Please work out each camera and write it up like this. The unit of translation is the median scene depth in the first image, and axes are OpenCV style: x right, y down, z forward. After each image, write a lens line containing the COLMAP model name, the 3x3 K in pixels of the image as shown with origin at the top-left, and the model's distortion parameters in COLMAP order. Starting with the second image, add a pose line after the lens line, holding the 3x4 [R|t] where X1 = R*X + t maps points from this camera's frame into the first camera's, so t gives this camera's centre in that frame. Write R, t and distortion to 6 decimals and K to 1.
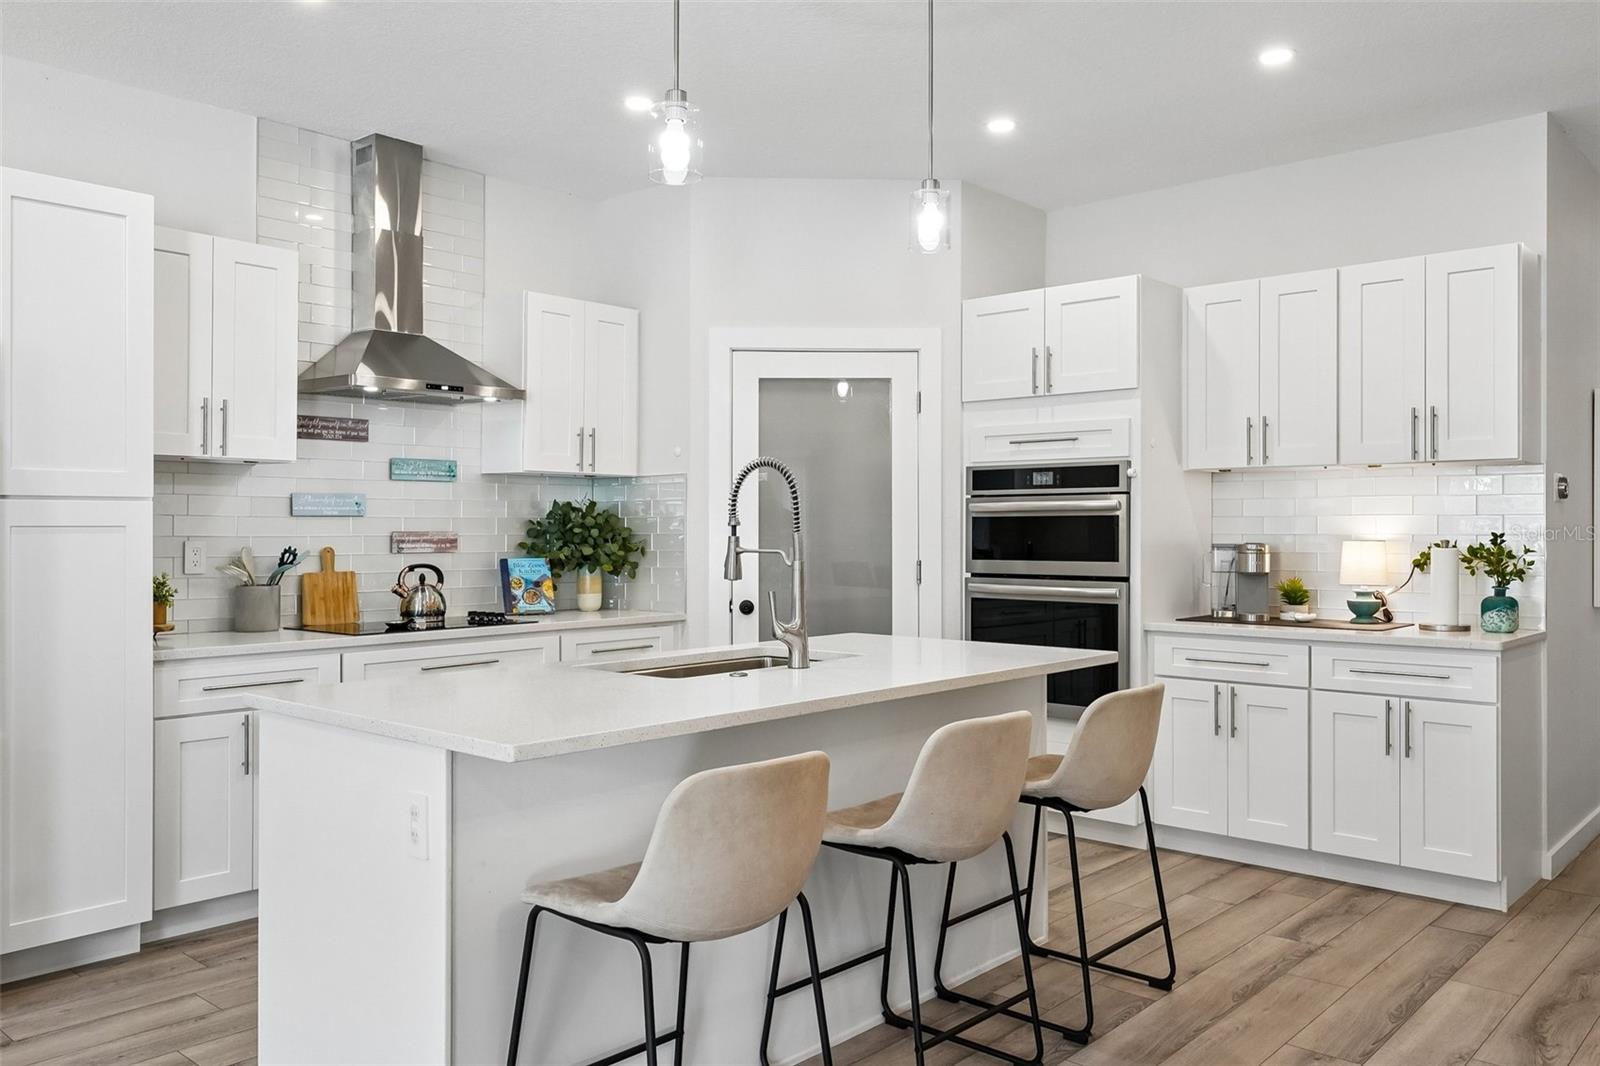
lens RADIAL K [[1239.0, 0, 793.9], [0, 1239.0, 527.7], [0, 0, 1]] dist [0.006704, -0.001851]
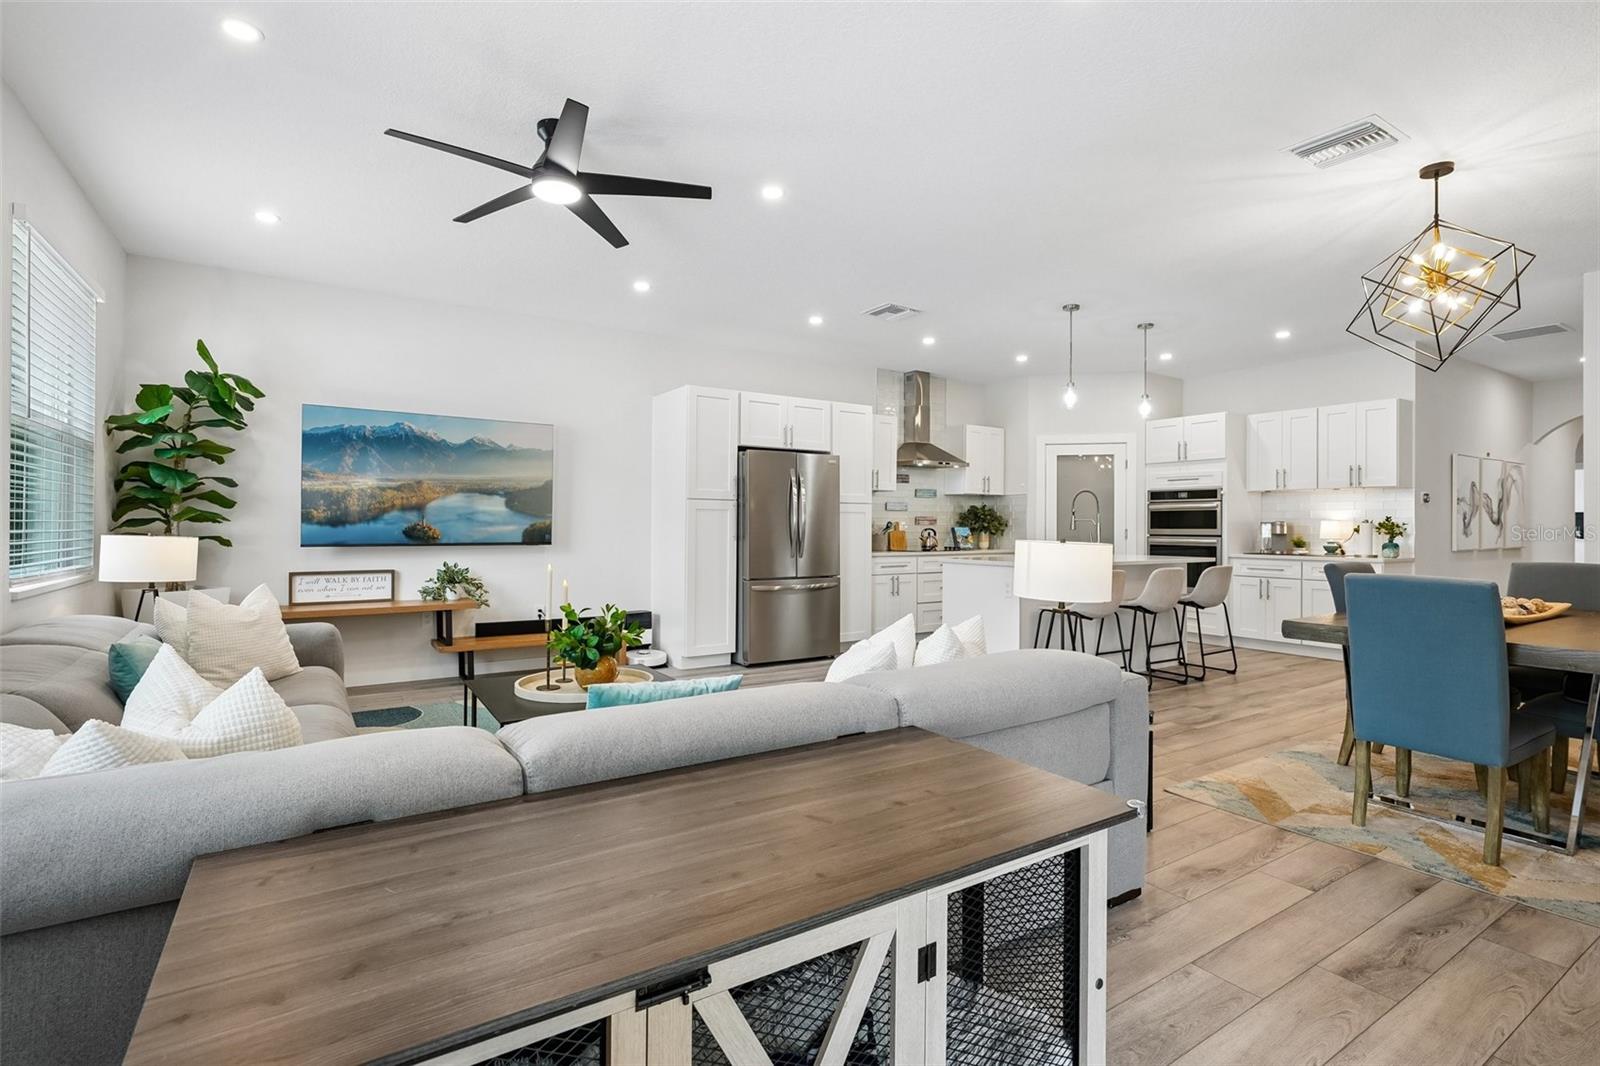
lens RADIAL K [[762.8, 0, 788.0], [0, 762.8, 524.5], [0, 0, 1]] dist [-0.002851, 0.005707]
pose [[0.966462, 0.004490, -0.256769, -0.171560], [-0.004555, 0.999990, 0.000341, 0.021902], [0.256768, 0.000840, 0.966473, -0.676384]]
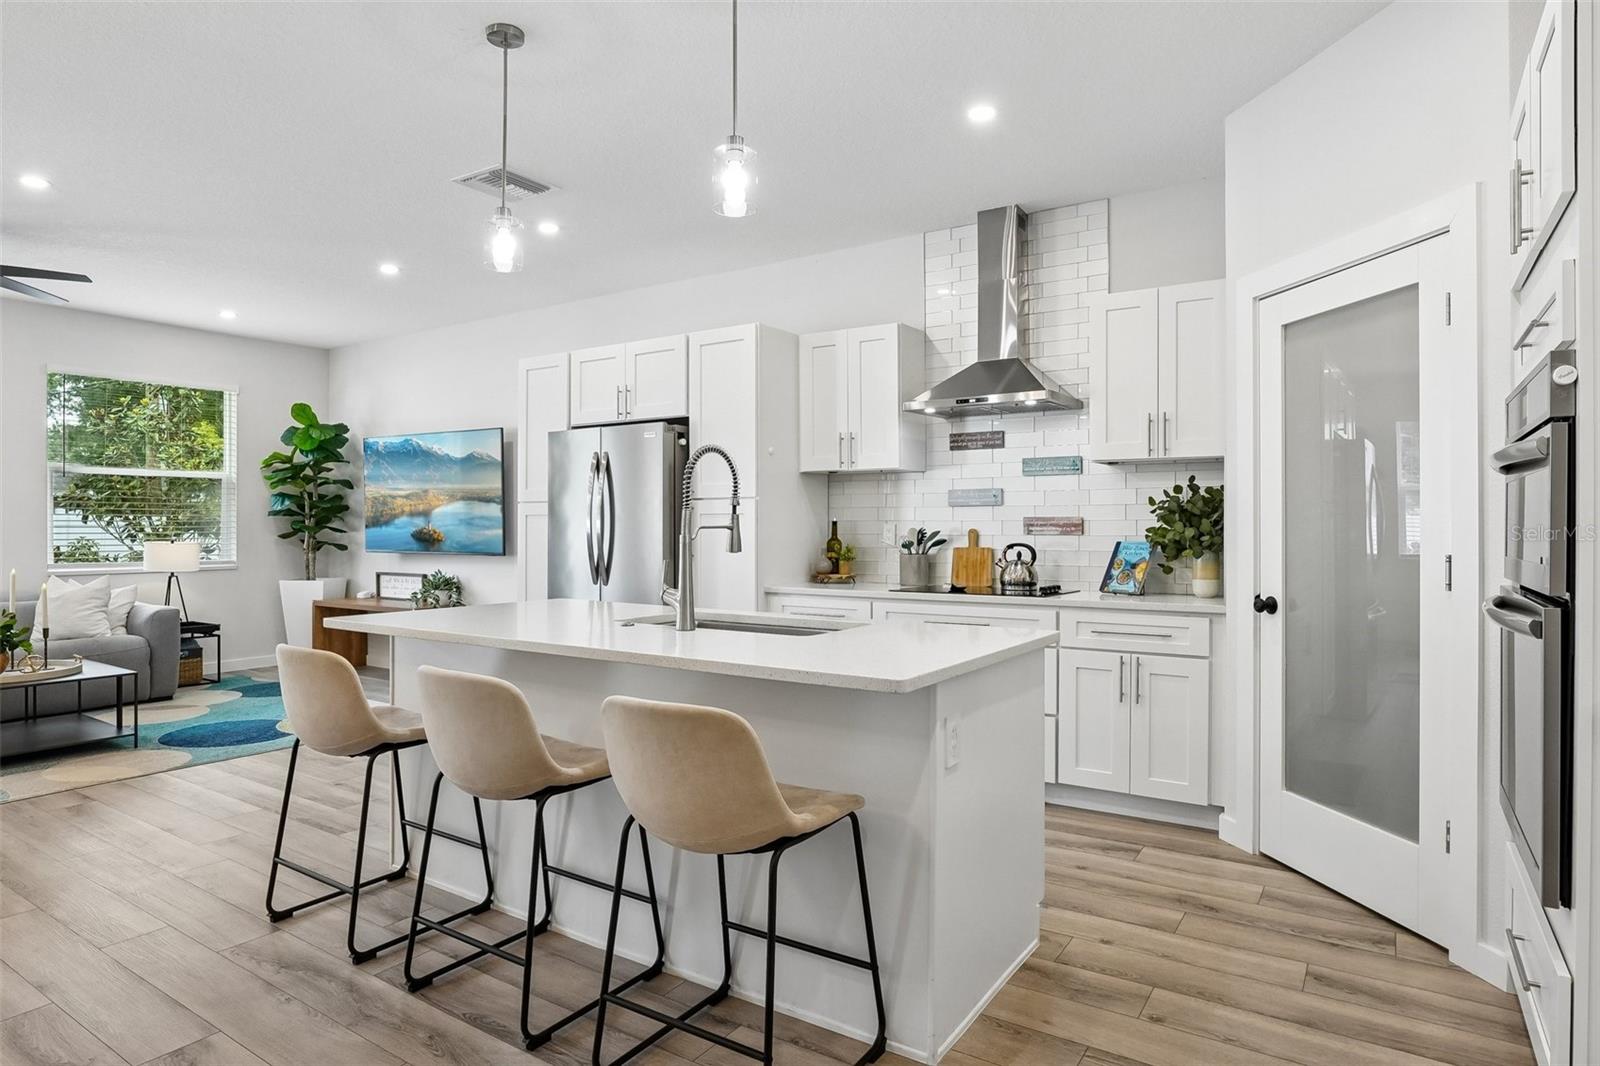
lens RADIAL K [[877.8, 0, 791.2], [0, 877.8, 541.0], [0, 0, 1]] dist [-0.010250, 0.005842]
pose [[0.157826, 0.013128, -0.987380, 0.529734], [-0.001491, 0.999914, 0.013056, 0.016109], [0.987466, -0.000589, 0.157832, 0.640102]]
